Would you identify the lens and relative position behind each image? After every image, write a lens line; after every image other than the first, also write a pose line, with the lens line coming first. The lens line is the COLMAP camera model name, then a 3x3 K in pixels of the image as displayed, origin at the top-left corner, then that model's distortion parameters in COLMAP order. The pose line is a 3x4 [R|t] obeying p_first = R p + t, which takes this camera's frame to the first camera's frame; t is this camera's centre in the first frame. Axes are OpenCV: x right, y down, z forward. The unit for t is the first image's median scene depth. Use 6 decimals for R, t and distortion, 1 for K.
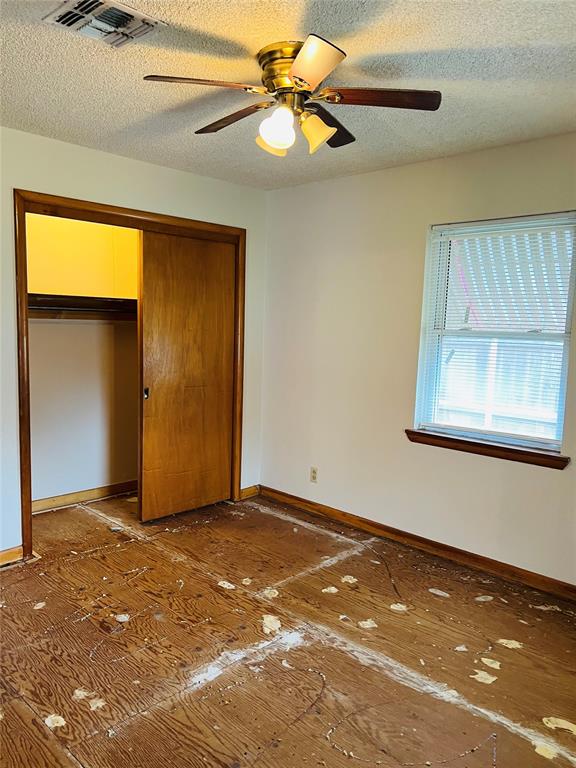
lens RADIAL K [[579.0, 0, 289.2], [0, 579.0, 387.1], [0, 0, 1]] dist [0.051468, -0.064236]
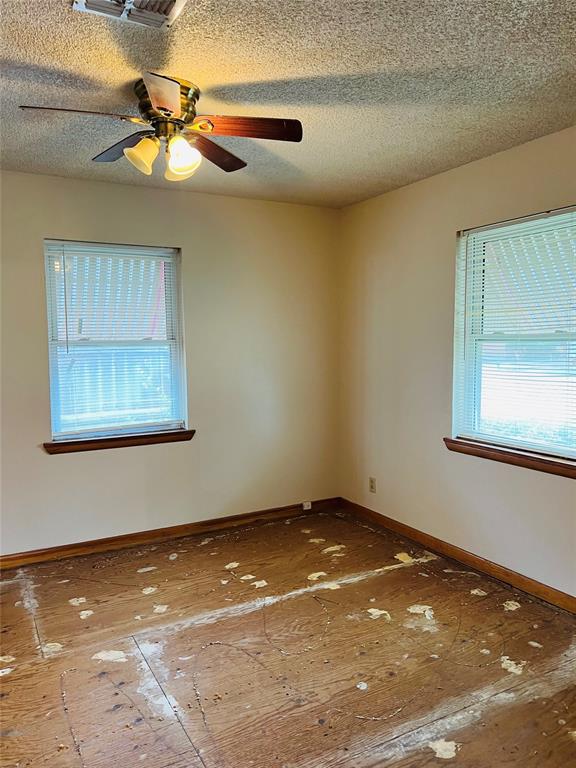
lens RADIAL K [[579.0, 0, 288.6], [0, 579.0, 384.0], [0, 0, 1]] dist [0.051468, -0.064236]
pose [[0.292459, -0.104593, 0.950541, -0.717027], [0.126301, 0.989518, 0.070022, -0.051409], [-0.947901, 0.099575, 0.302604, 0.363091]]
